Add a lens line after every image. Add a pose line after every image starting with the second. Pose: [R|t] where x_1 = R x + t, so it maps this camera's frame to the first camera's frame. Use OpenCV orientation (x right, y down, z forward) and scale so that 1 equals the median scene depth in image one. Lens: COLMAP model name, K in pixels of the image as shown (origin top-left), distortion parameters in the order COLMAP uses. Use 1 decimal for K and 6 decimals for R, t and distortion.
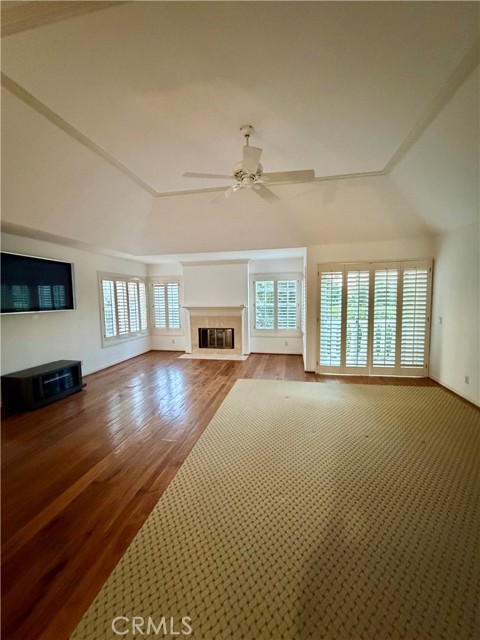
lens RADIAL K [[255.5, 0, 243.0], [0, 255.5, 318.6], [0, 0, 1]] dist [-0.000712, 0.000529]
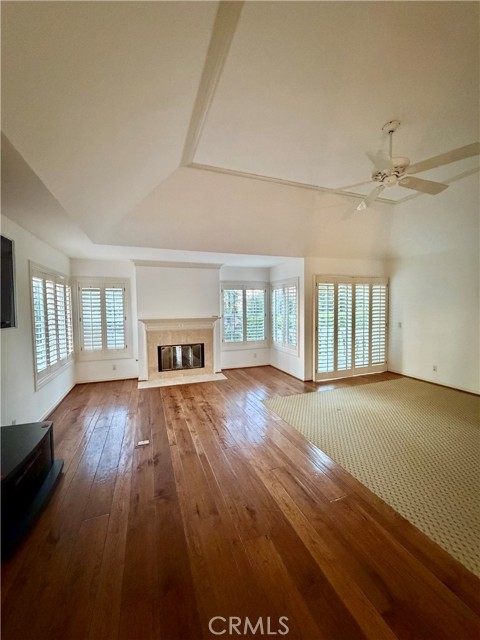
lens RADIAL K [[255.5, 0, 240.0], [0, 255.5, 317.7], [0, 0, 1]] dist [-0.000712, 0.000529]
pose [[0.852435, -0.016212, 0.522583, -0.388584], [0.041902, 0.998422, -0.037377, -0.010778], [-0.521152, 0.053759, 0.851769, 0.213633]]
